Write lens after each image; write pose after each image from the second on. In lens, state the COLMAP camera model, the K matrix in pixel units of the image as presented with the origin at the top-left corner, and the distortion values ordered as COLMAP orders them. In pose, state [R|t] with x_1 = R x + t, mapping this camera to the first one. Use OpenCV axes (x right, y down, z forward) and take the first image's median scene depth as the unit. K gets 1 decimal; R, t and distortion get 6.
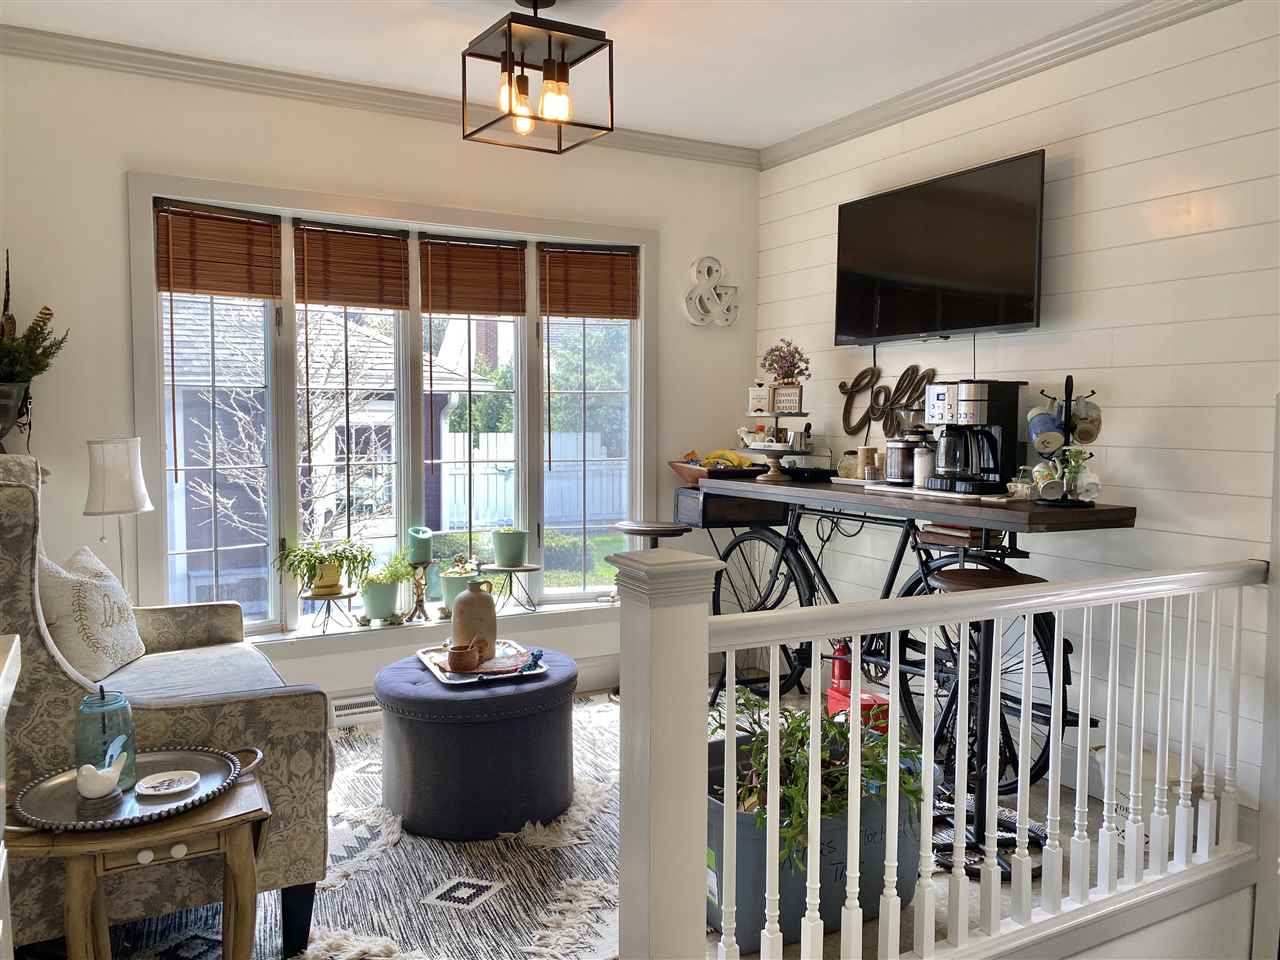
lens RADIAL K [[969.4, 0, 640.0], [0, 969.4, 480.0], [0, 0, 1]] dist [0.005966, -0.003303]
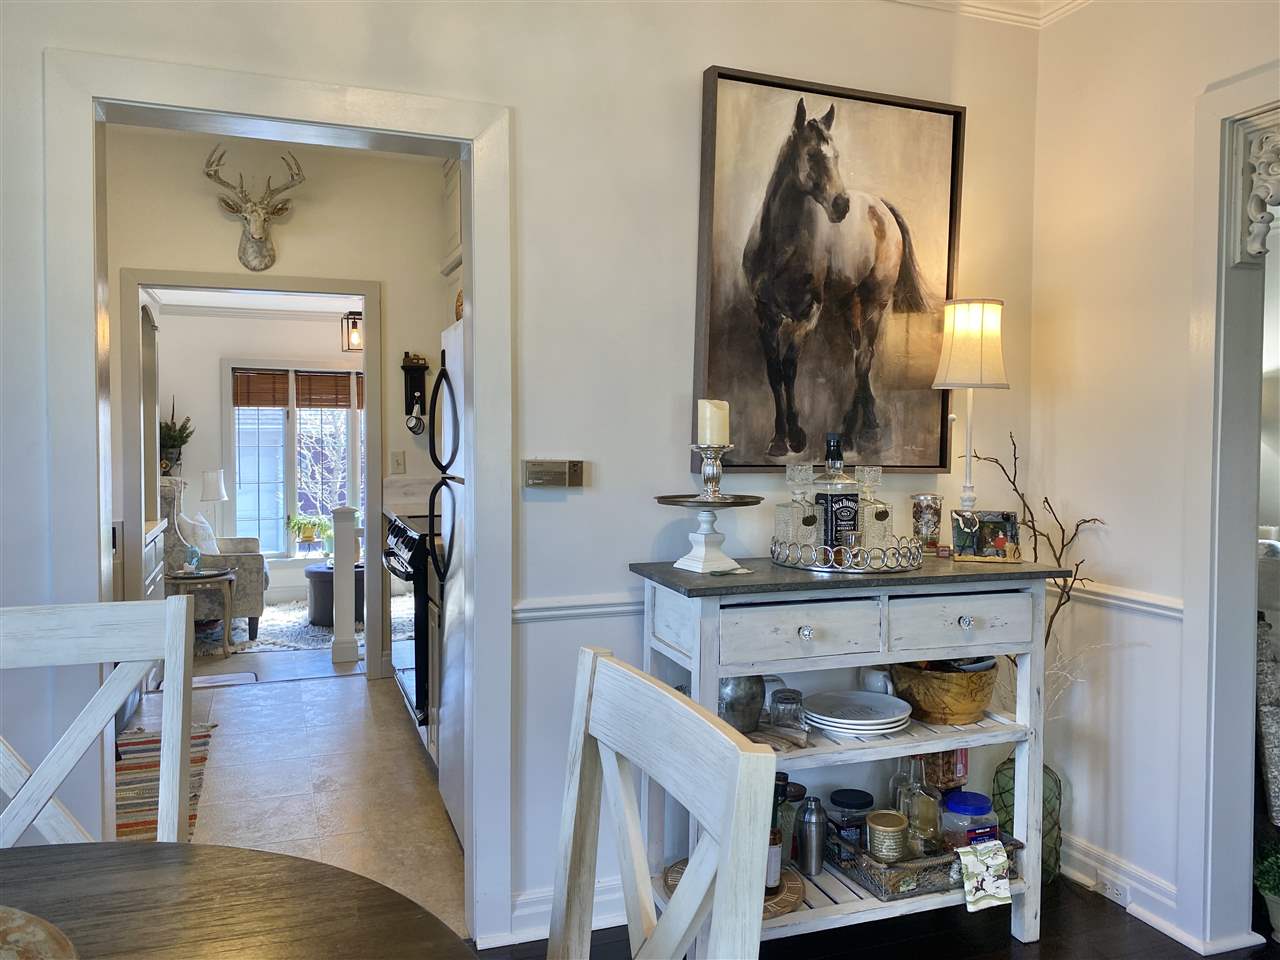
lens RADIAL K [[969.4, 0, 640.0], [0, 969.4, 480.0], [0, 0, 1]] dist [0.005966, -0.003303]
pose [[0.989644, 0.005836, -0.143427, 0.766198], [-0.008770, 0.999765, -0.019835, 0.018357], [0.143277, 0.020887, 0.989462, -1.107413]]
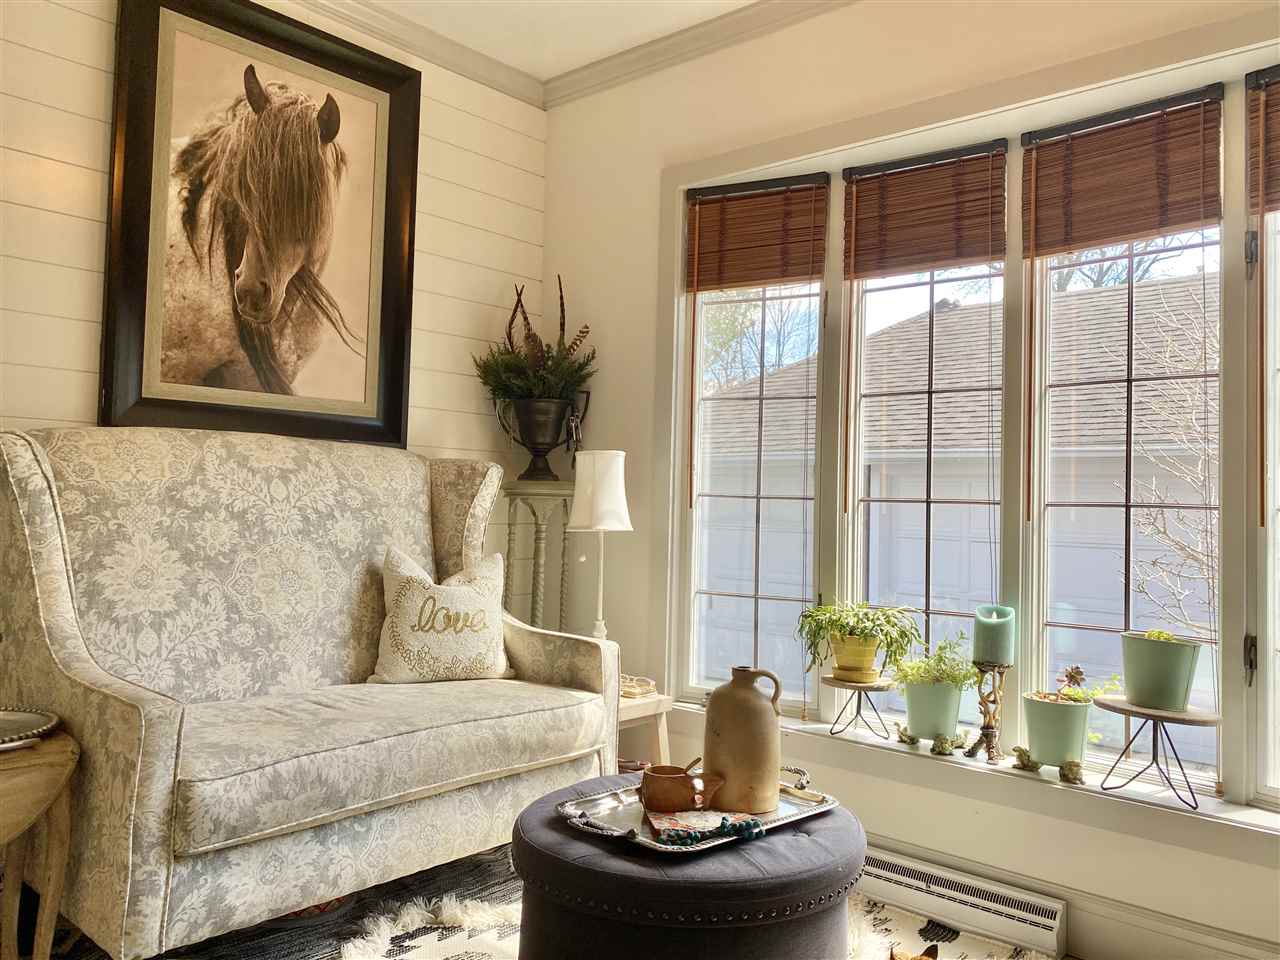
lens RADIAL K [[986.6, 0, 640.0], [0, 986.6, 480.0], [0, 0, 1]] dist [0.101630, -0.148662]
pose [[0.318032, -0.011151, -0.948014, 0.335002], [-0.090959, 0.994959, -0.042217, 0.018199], [0.943706, 0.099657, 0.315415, 0.648707]]
